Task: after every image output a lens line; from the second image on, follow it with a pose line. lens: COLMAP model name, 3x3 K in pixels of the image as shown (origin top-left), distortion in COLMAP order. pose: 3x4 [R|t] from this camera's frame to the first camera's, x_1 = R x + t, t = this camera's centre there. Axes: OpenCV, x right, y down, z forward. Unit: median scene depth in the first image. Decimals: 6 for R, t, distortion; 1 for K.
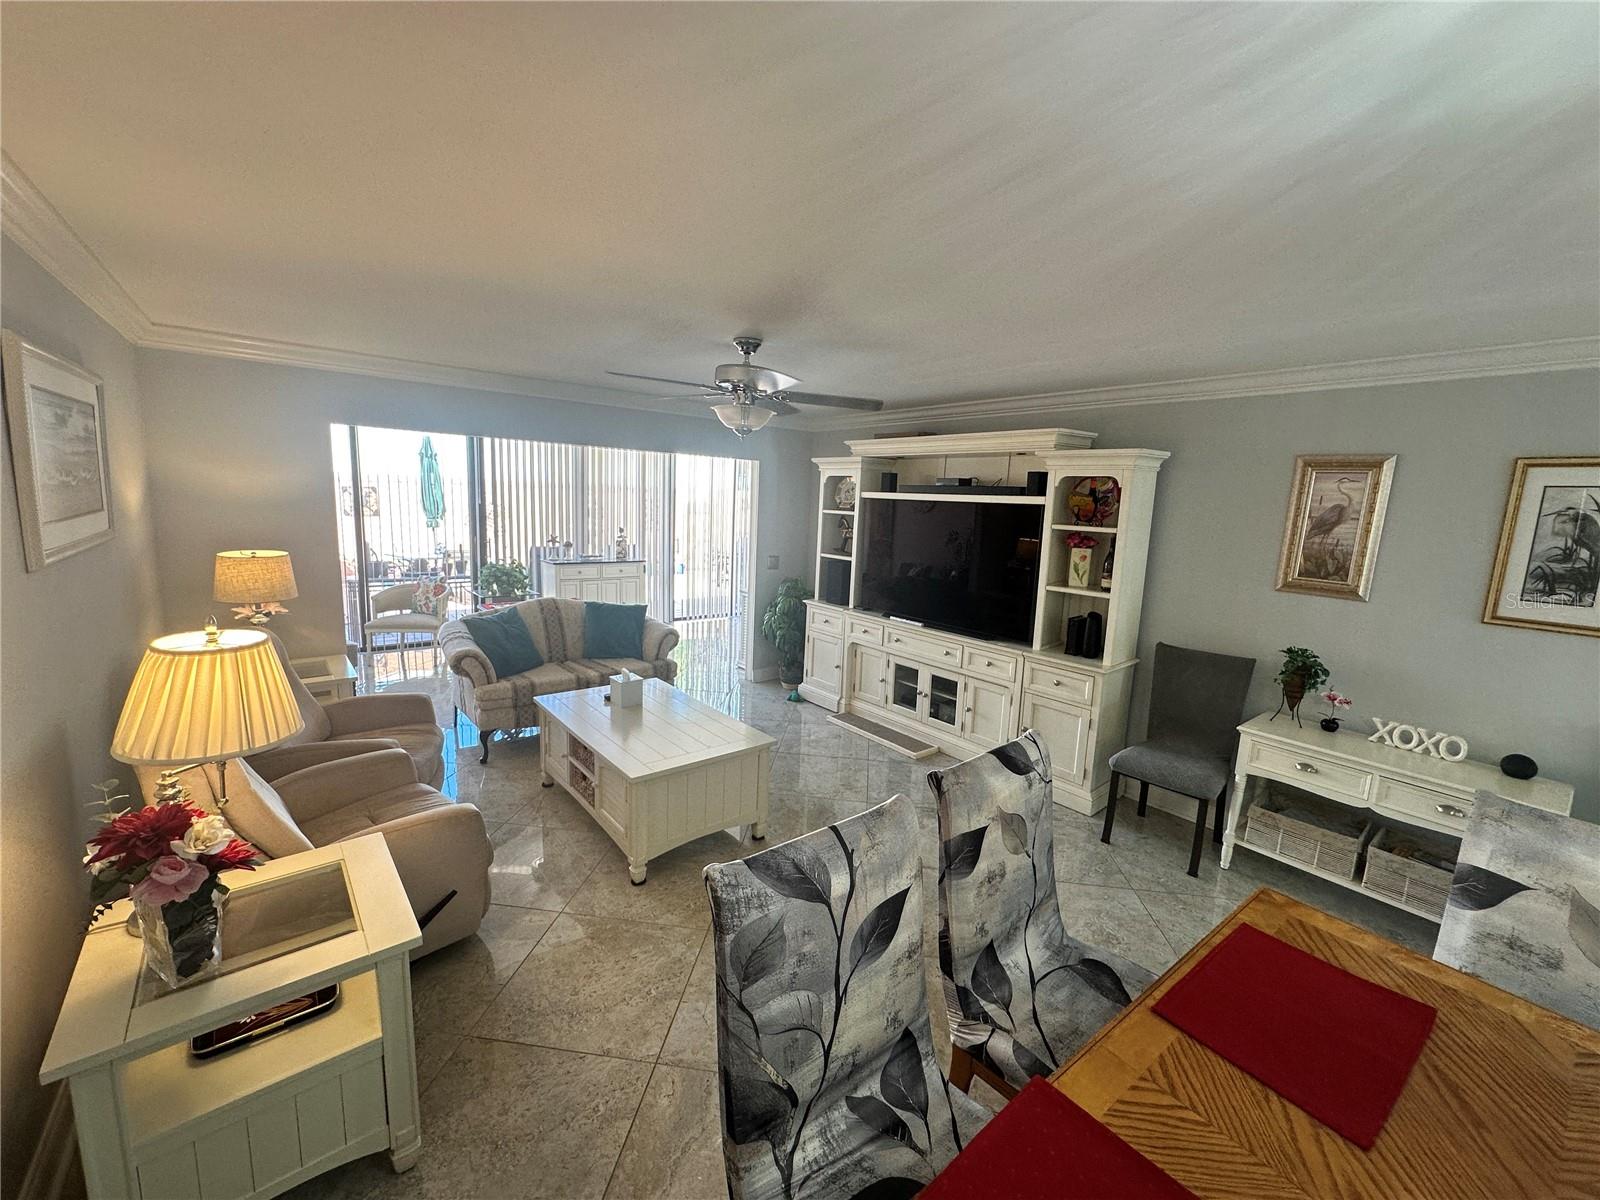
lens RADIAL K [[637.2, 0, 799.5], [0, 637.2, 600.6], [0, 0, 1]] dist [-0.003336, 0.000906]
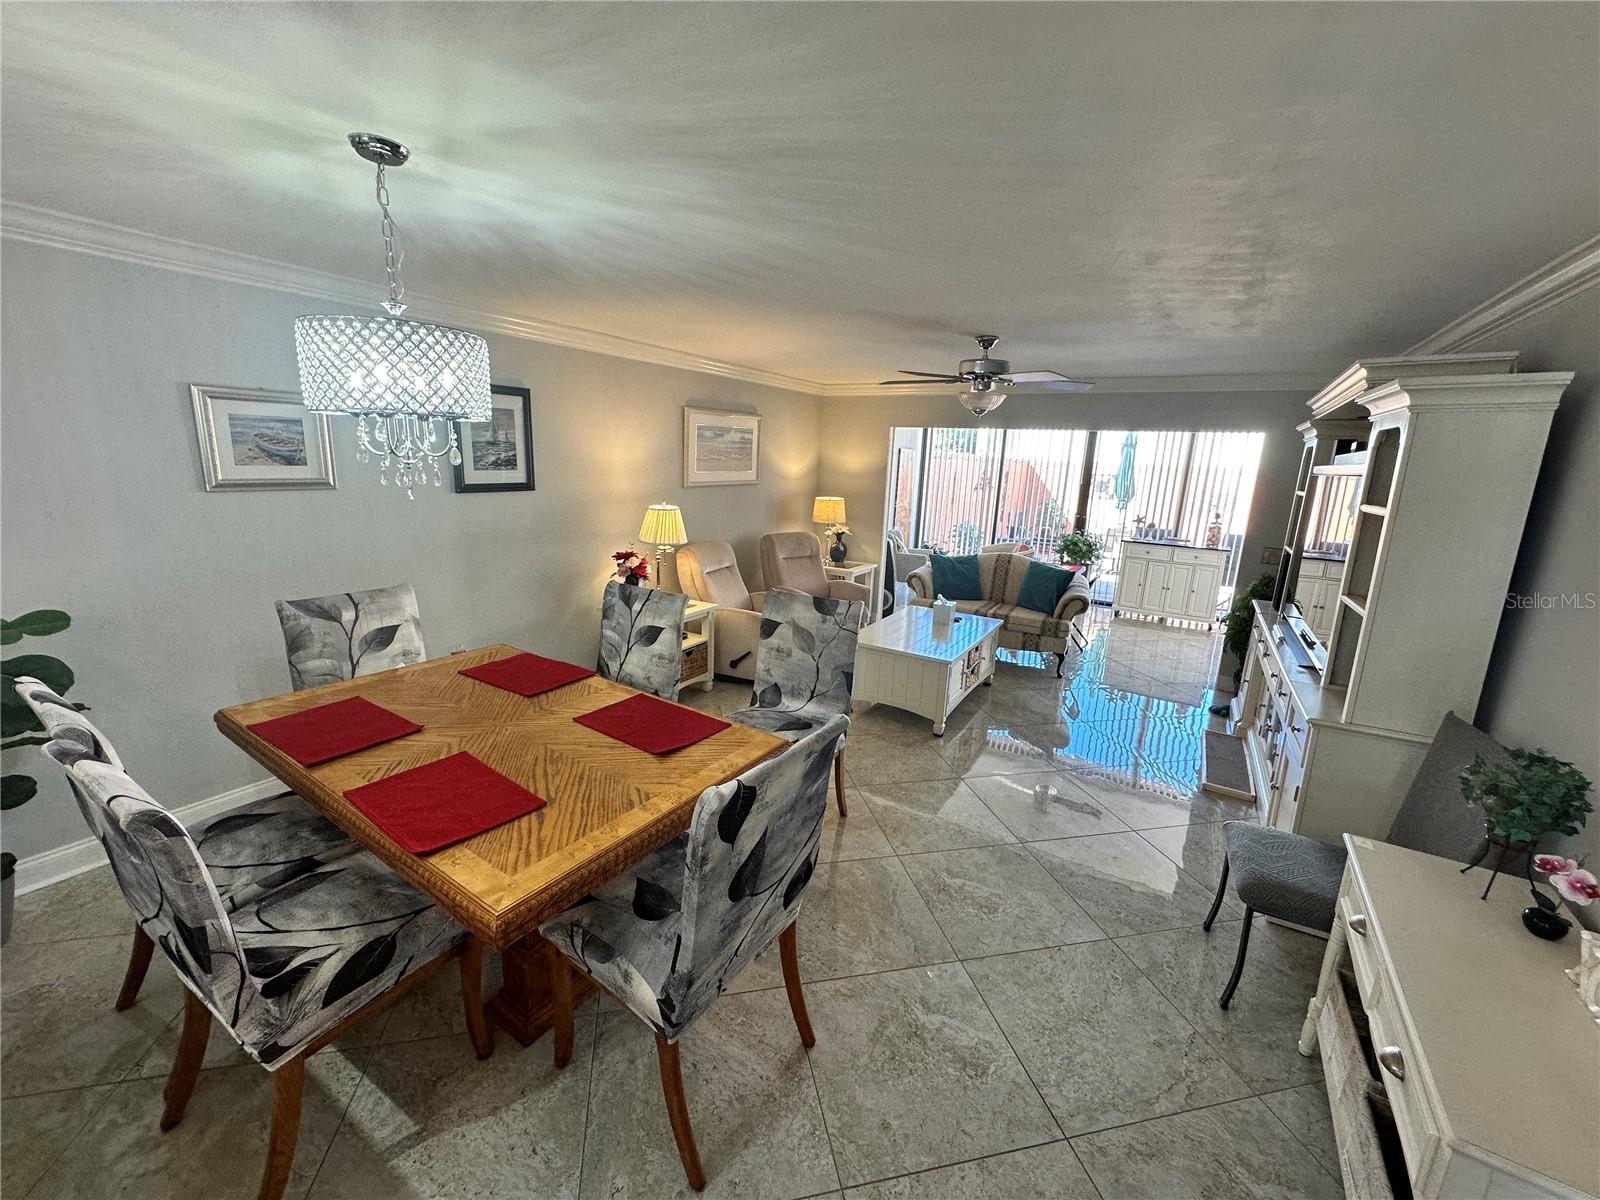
lens RADIAL K [[637.2, 0, 796.1], [0, 637.2, 599.2], [0, 0, 1]] dist [-0.003336, 0.000906]
pose [[0.325682, 0.179175, -0.928346, 1.454924], [-0.174408, 0.976414, 0.127267, -0.005167], [0.929254, 0.120463, 0.349251, 0.397293]]
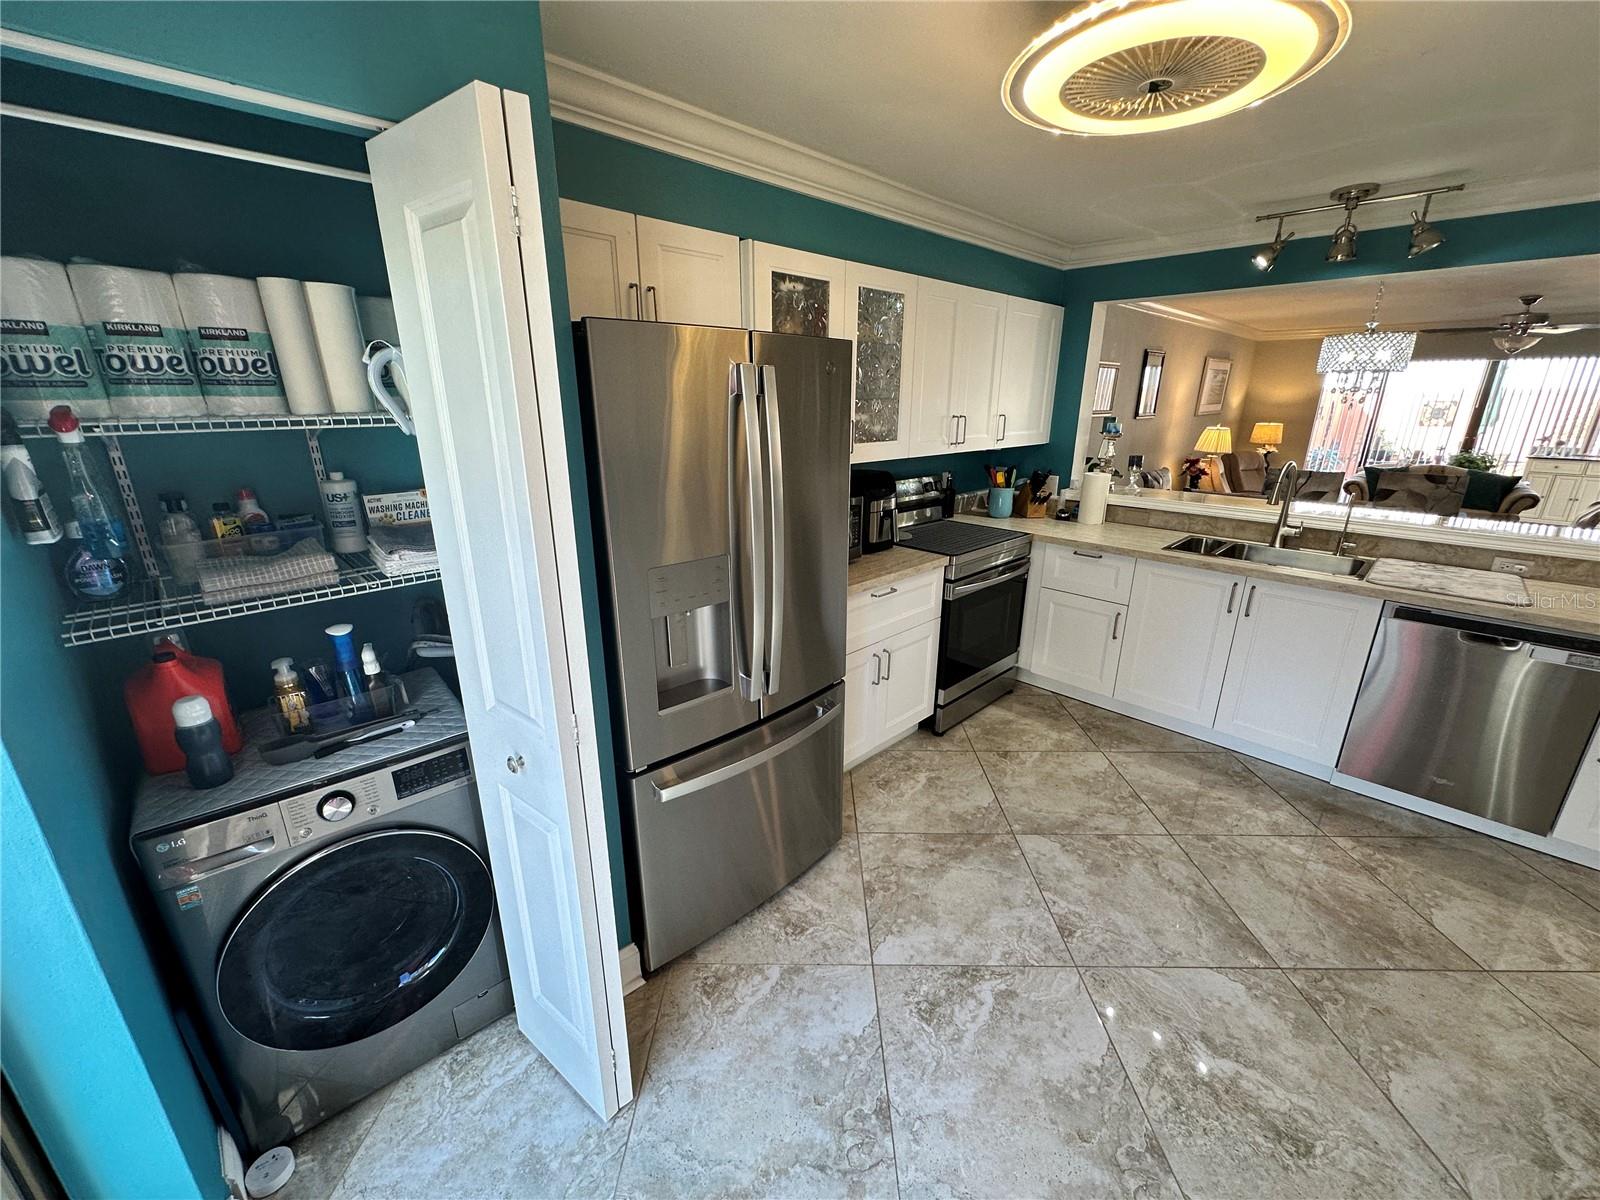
lens RADIAL K [[637.2, 0, 799.6], [0, 637.2, 603.3], [0, 0, 1]] dist [-0.003336, 0.000906]
pose [[0.101465, 0.266231, -0.958554, 2.268239], [-0.155204, 0.955965, 0.249083, 0.388500], [0.982658, 0.123499, 0.138317, -1.569822]]
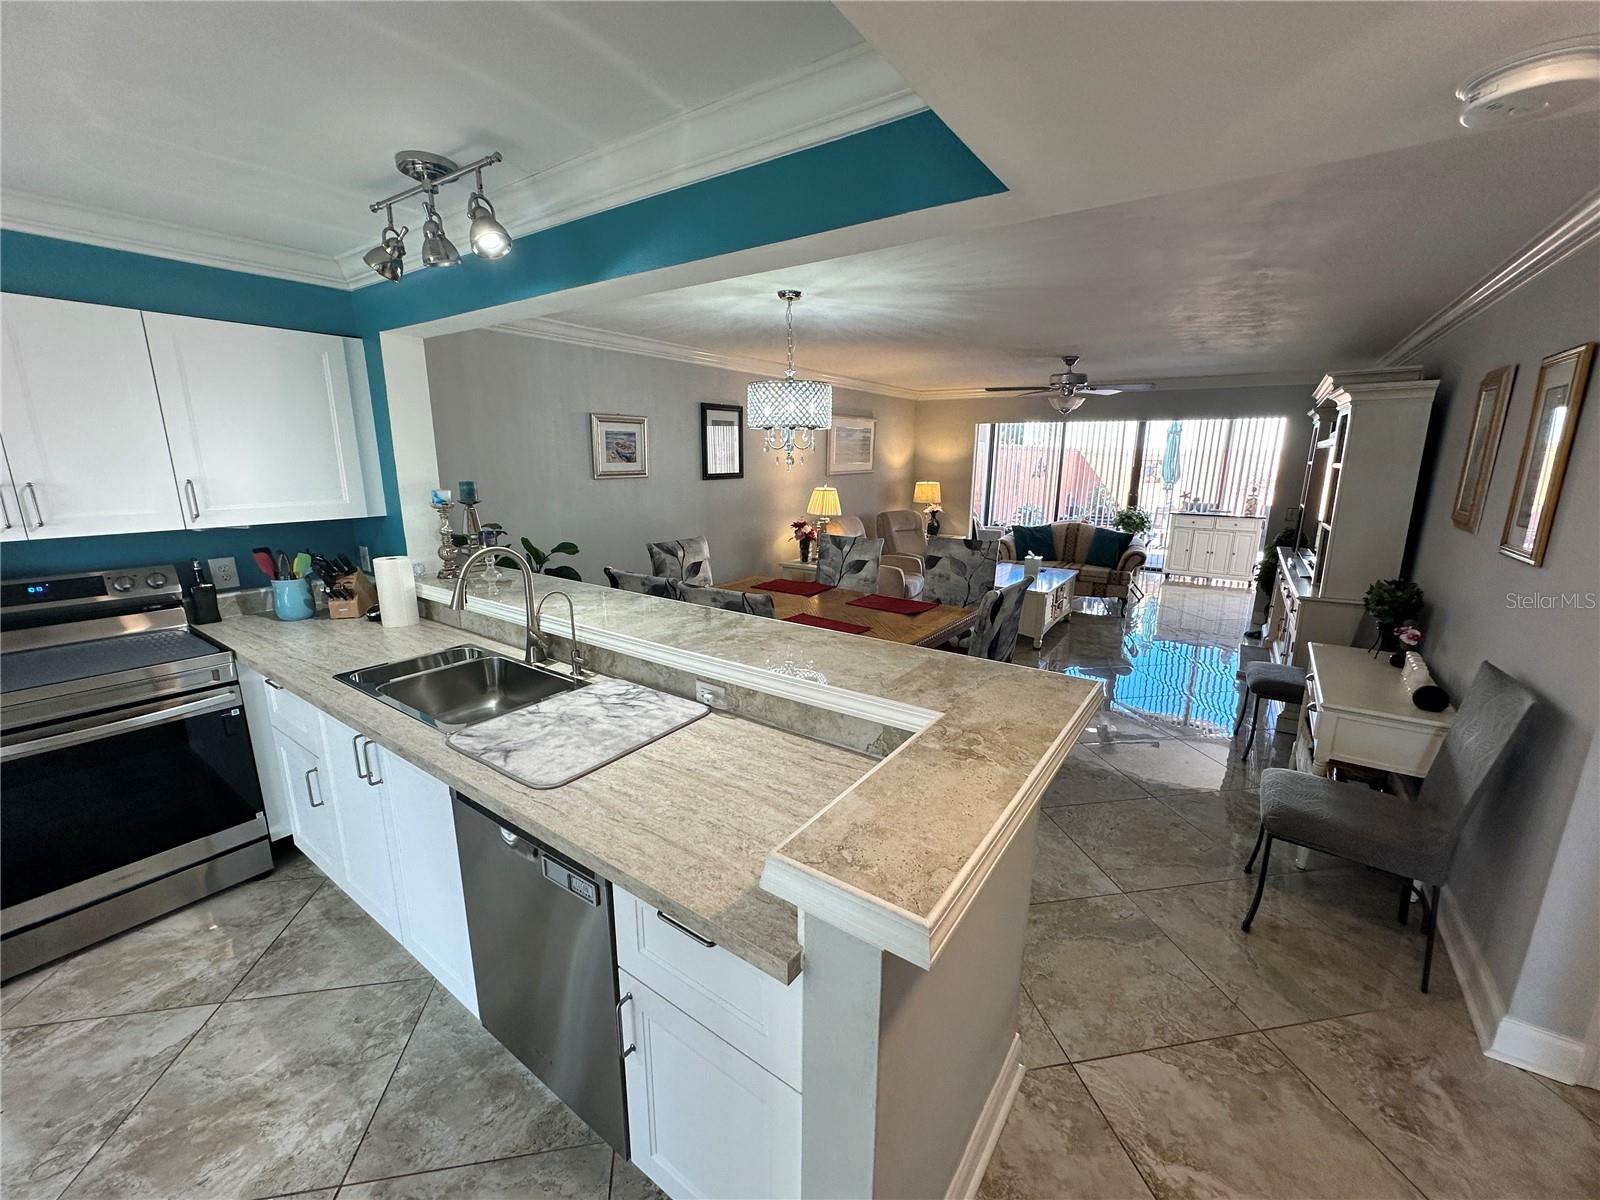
lens RADIAL K [[637.2, 0, 797.3], [0, 637.2, 598.8], [0, 0, 1]] dist [-0.003336, 0.000906]
pose [[0.278806, 0.172684, -0.944694, 2.039816], [-0.147144, 0.979767, 0.135669, 0.151101], [0.949008, 0.101181, 0.298574, -0.214850]]
